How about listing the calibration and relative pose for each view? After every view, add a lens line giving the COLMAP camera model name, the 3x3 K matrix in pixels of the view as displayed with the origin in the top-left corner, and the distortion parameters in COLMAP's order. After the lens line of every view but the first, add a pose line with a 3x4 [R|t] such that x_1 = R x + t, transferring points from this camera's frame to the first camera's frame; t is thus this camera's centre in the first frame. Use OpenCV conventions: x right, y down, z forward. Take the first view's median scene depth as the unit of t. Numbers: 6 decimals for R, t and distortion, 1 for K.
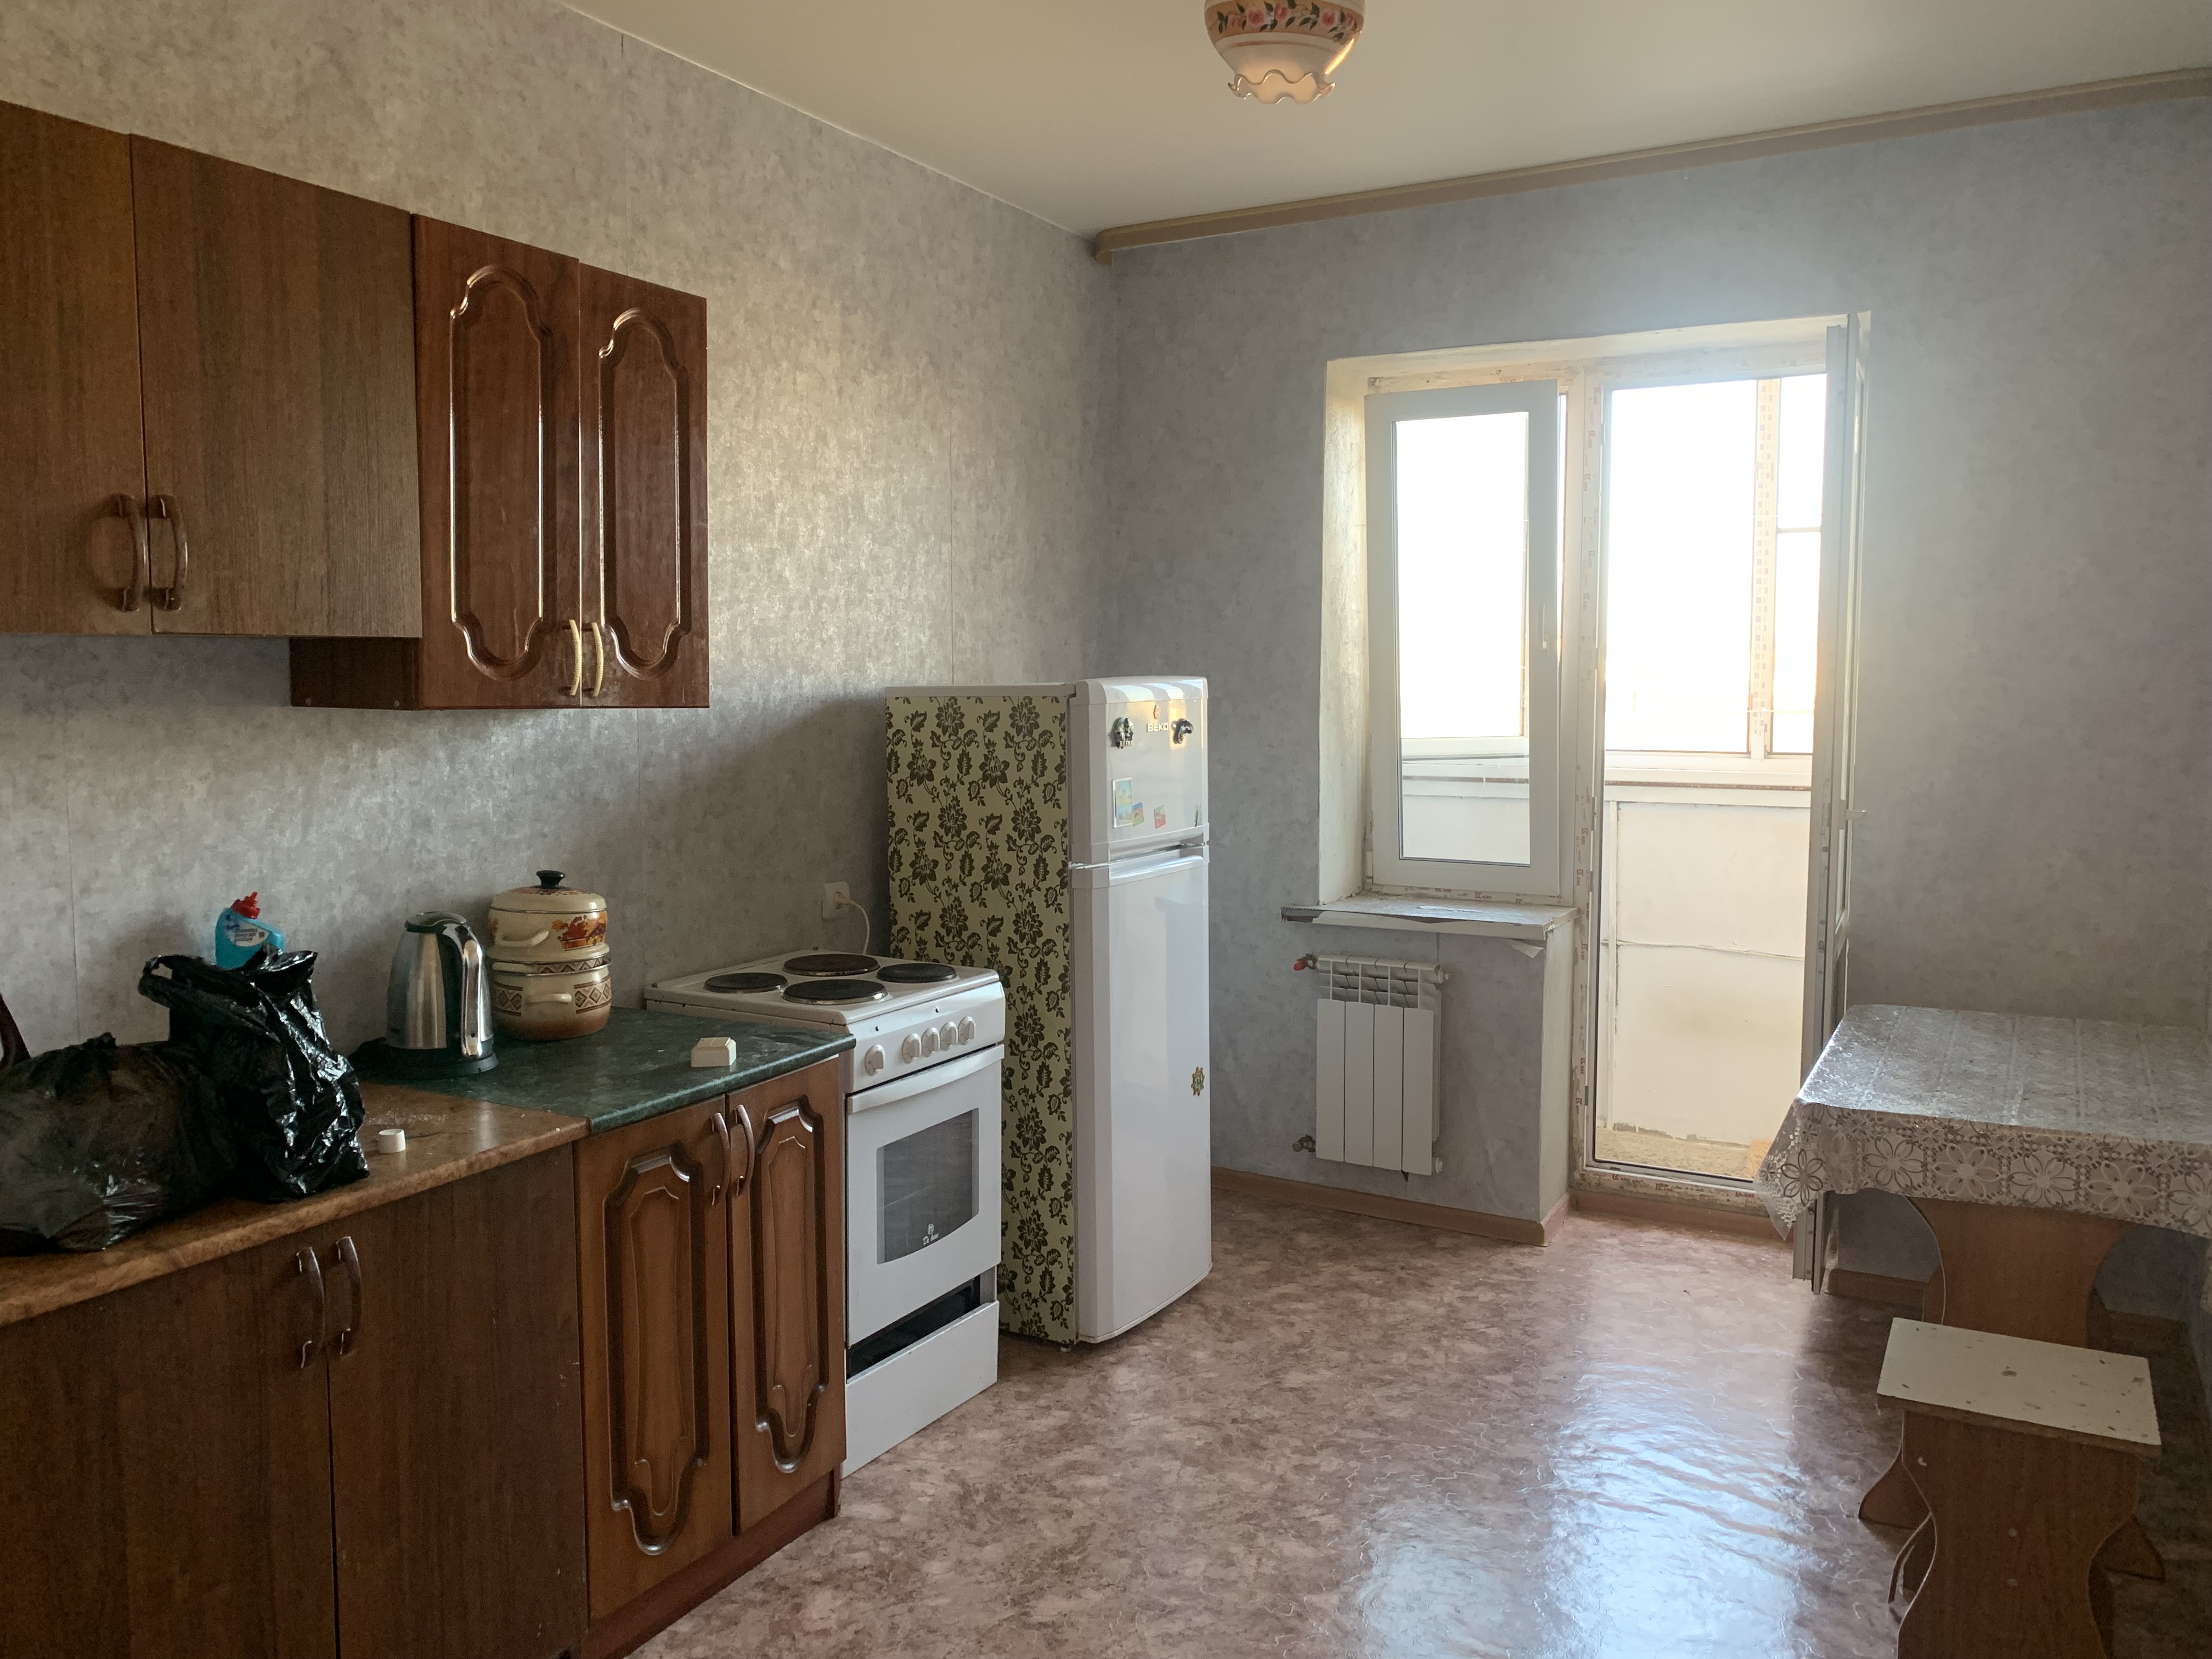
lens RADIAL K [[1737.0, 0, 1099.7], [0, 1737.0, 776.2], [0, 0, 1]] dist [-0.000540, 0.004322]
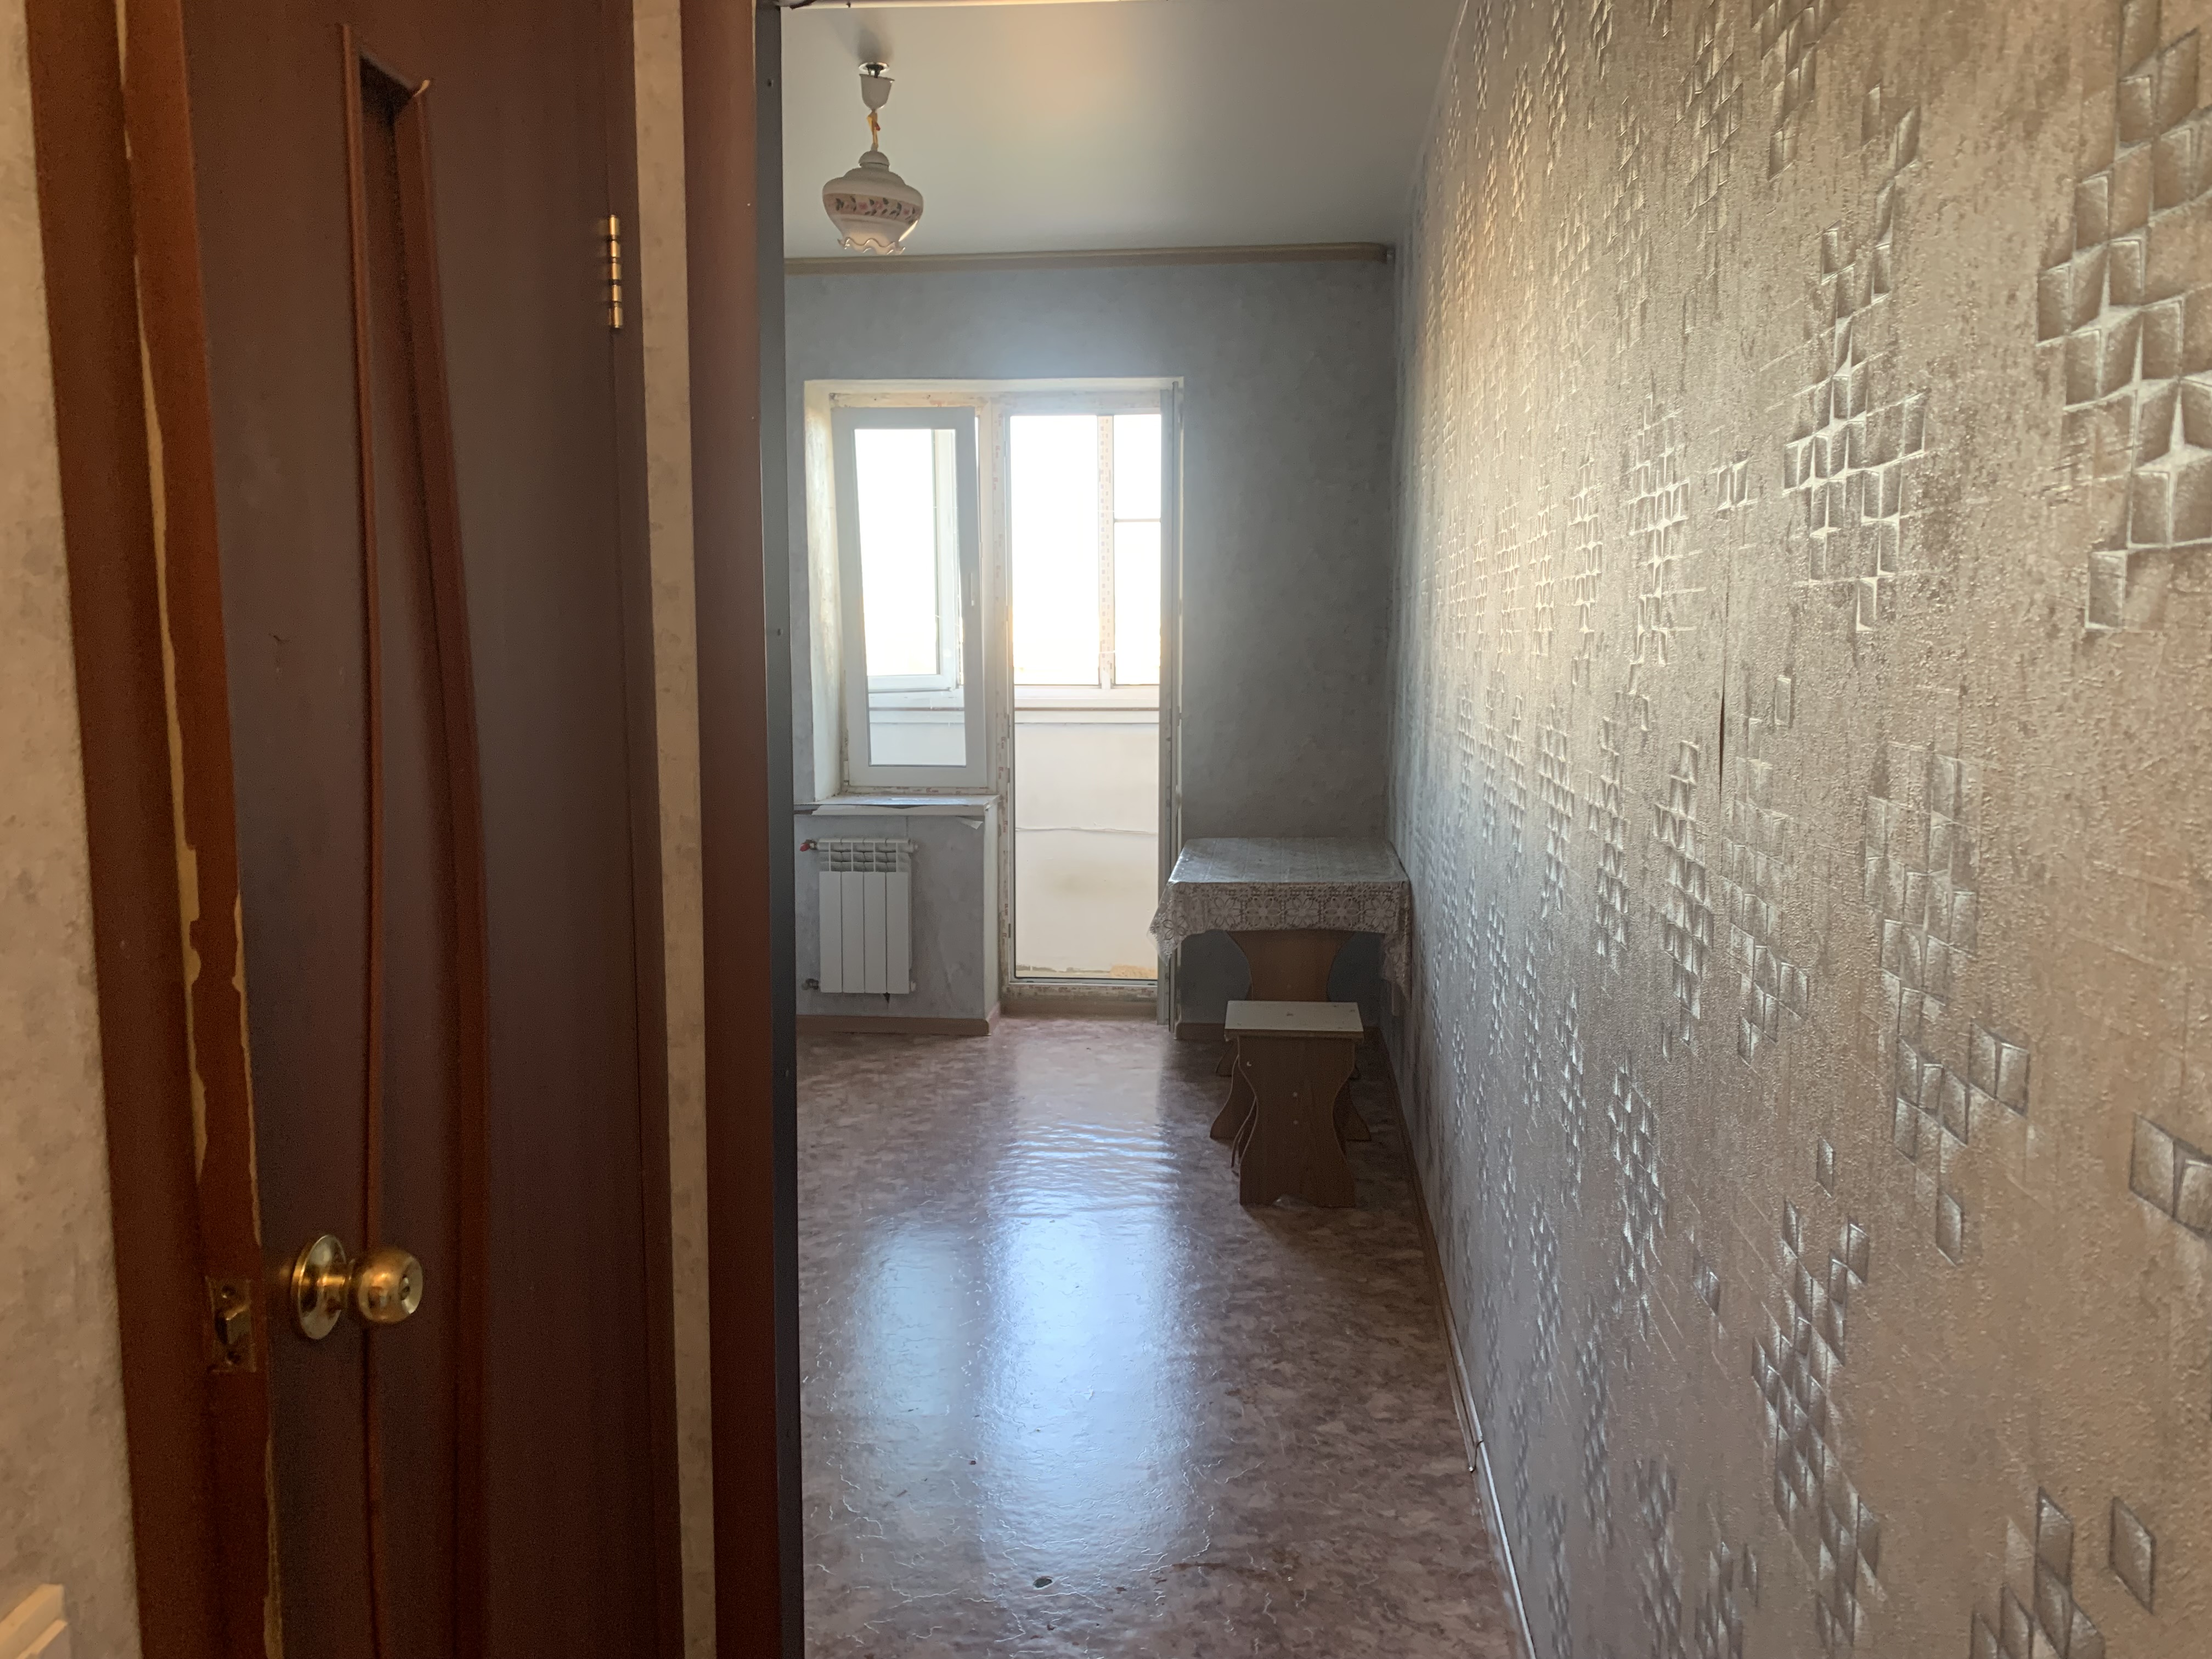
lens RADIAL K [[1697.9, 0, 1159.1], [0, 1697.9, 826.2], [0, 0, 1]] dist [0.260359, -0.000483]
pose [[0.910153, -0.055524, 0.410535, -0.181178], [0.034297, 0.997675, 0.058897, 0.026221], [-0.412850, -0.039525, 0.909941, -0.313193]]
